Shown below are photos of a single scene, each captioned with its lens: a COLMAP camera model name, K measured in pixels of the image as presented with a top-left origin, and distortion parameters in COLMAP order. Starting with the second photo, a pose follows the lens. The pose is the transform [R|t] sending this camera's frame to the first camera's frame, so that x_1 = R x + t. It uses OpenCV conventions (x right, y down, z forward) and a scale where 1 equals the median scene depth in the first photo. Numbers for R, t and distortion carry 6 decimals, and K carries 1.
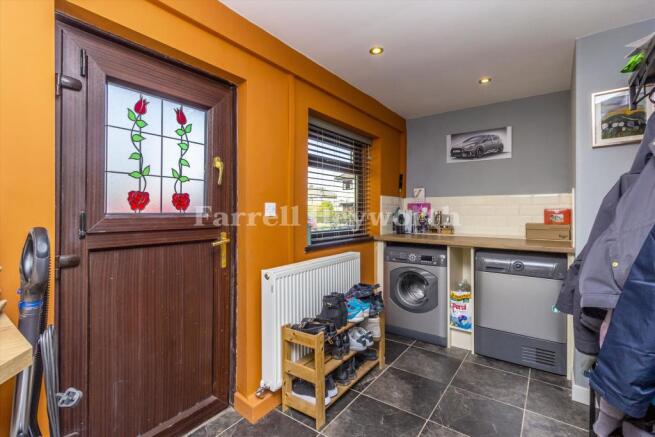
lens RADIAL K [[299.7, 0, 327.1], [0, 299.7, 219.4], [0, 0, 1]] dist [0.002025, 0.000328]
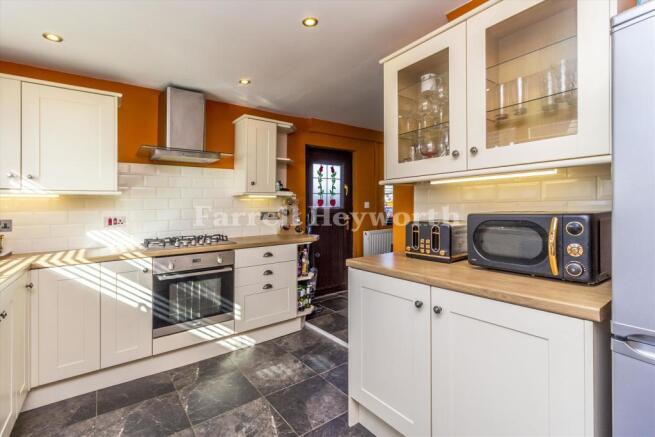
lens RADIAL K [[299.7, 0, 326.5], [0, 299.7, 215.3], [0, 0, 1]] dist [0.002025, 0.000328]
pose [[0.957087, -0.003257, -0.289781, 0.204770], [0.005088, 0.999972, 0.005565, 0.033004], [0.289755, -0.006800, 0.957077, -1.483780]]
